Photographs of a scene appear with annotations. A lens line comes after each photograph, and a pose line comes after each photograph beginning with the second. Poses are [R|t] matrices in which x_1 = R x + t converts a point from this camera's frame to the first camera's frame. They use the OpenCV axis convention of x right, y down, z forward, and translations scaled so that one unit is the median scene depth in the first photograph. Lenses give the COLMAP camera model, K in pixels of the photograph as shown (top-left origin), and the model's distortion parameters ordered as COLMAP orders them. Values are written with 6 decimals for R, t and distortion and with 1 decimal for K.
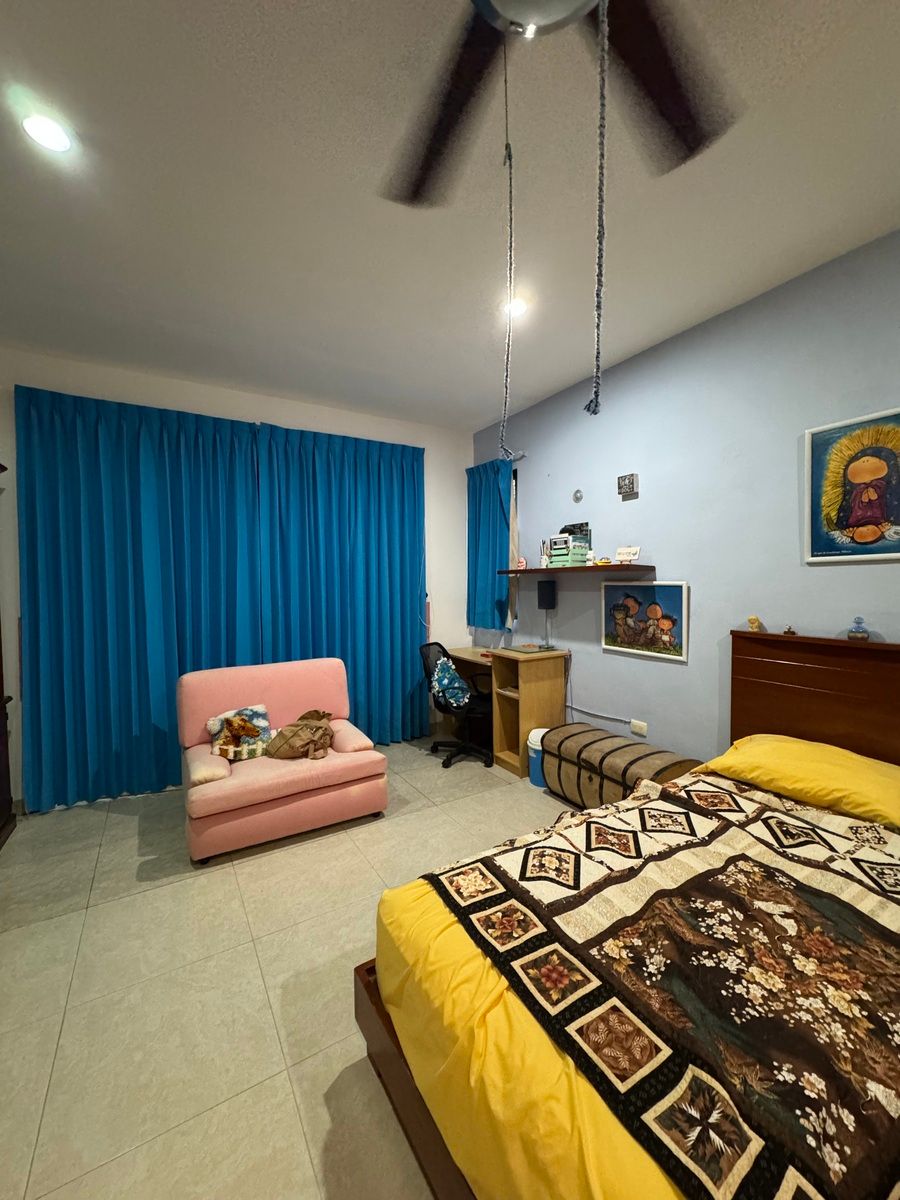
lens RADIAL K [[478.9, 0, 451.6], [0, 478.9, 600.7], [0, 0, 1]] dist [-0.000549, 0.000937]
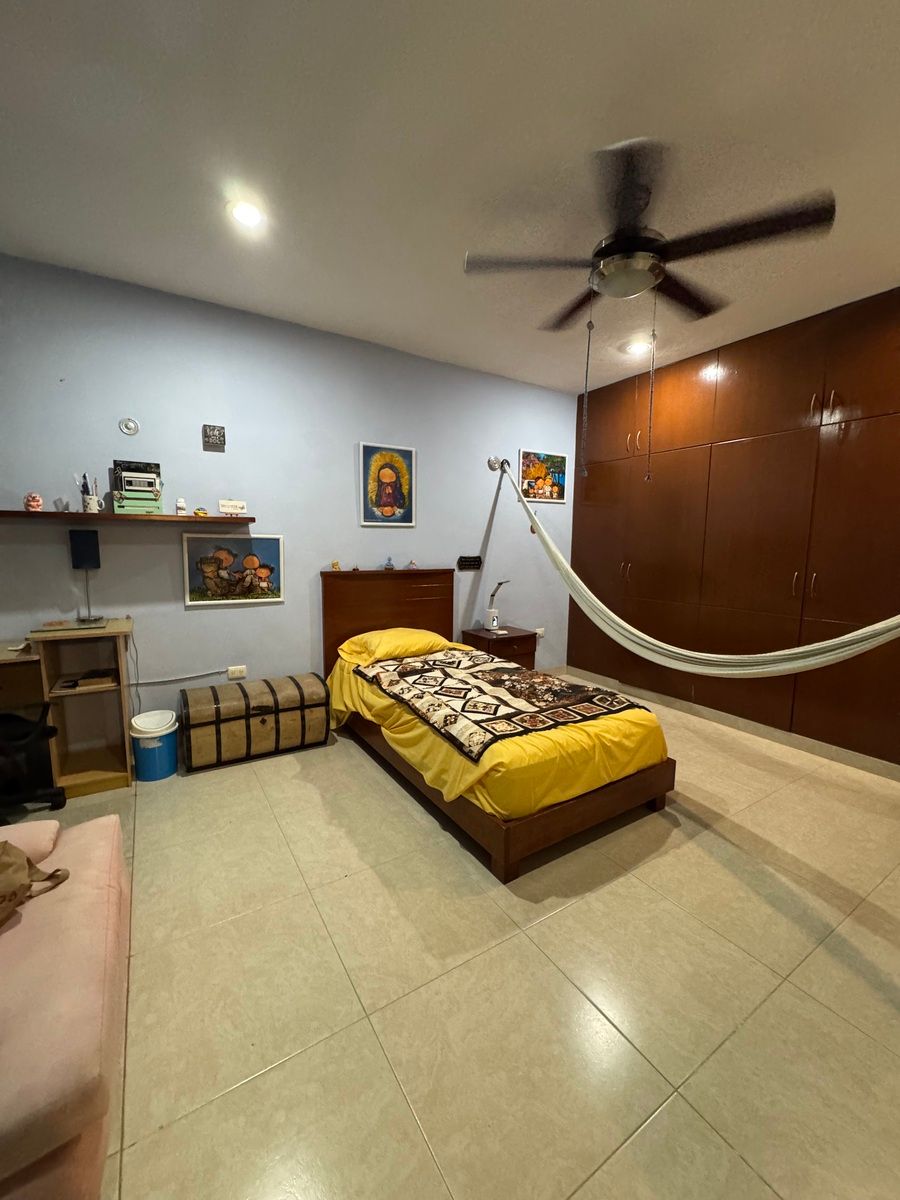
lens RADIAL K [[478.9, 0, 451.7], [0, 478.9, 598.7], [0, 0, 1]] dist [-0.000549, 0.000937]
pose [[-0.013989, -0.105676, 0.994302, -0.879139], [0.031116, 0.993872, 0.106068, 0.004949], [-0.999418, 0.032423, -0.010615, 0.703046]]
